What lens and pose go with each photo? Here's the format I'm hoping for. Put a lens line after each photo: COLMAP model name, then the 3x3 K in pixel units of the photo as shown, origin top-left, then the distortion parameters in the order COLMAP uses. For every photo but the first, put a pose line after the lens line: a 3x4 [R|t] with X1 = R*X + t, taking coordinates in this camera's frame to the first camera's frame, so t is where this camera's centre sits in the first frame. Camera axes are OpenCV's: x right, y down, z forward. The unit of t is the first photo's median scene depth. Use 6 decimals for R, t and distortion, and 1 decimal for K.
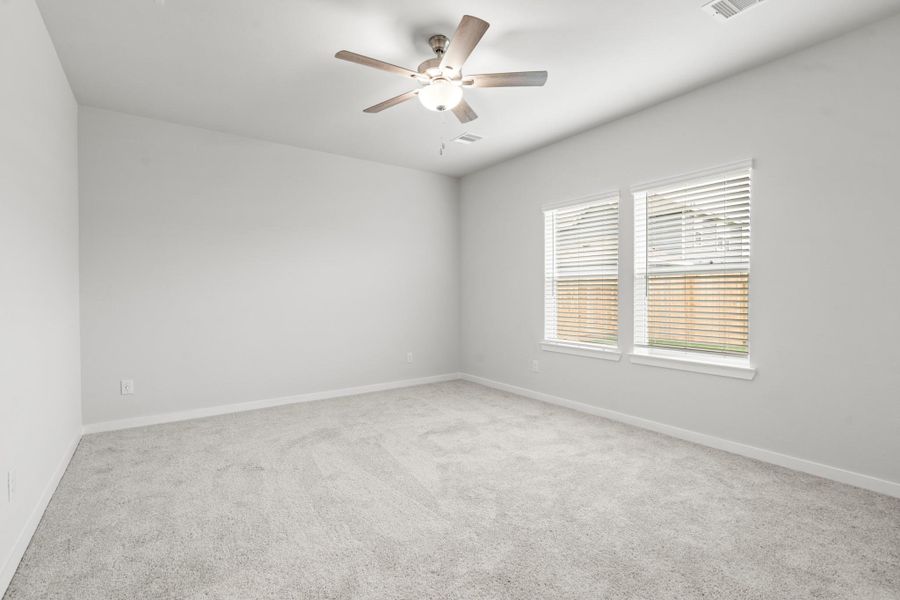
lens RADIAL K [[422.5, 0, 447.2], [0, 422.5, 288.7], [0, 0, 1]] dist [0.006491, 0.000270]
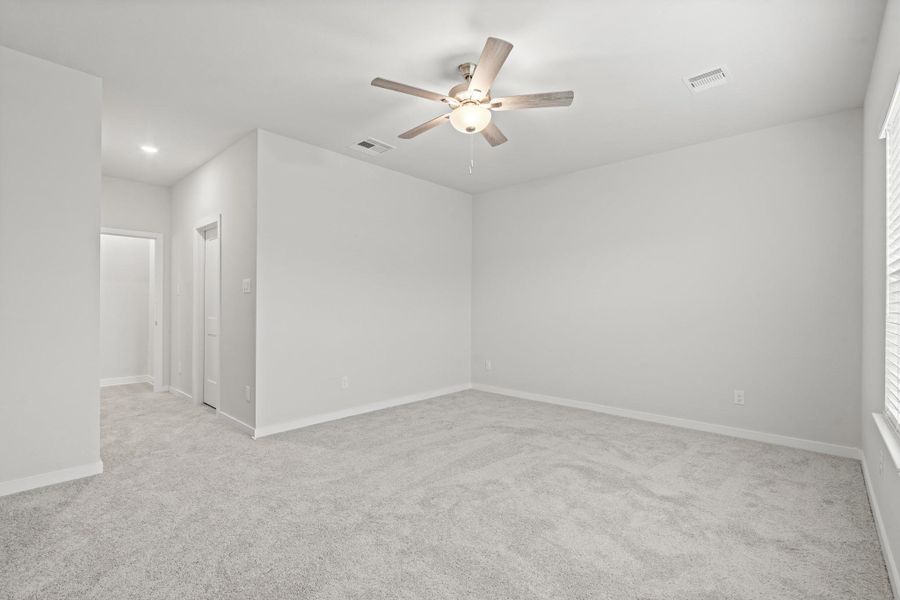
lens RADIAL K [[410.2, 0, 450.0], [0, 410.2, 300.0], [0, 0, 1]] dist [-0.014933, 0.000076]
pose [[0.225738, -0.004287, -0.974179, 0.659757], [-0.001180, 0.999988, -0.004674, 0.000462], [0.974187, 0.002205, 0.225730, 0.510797]]
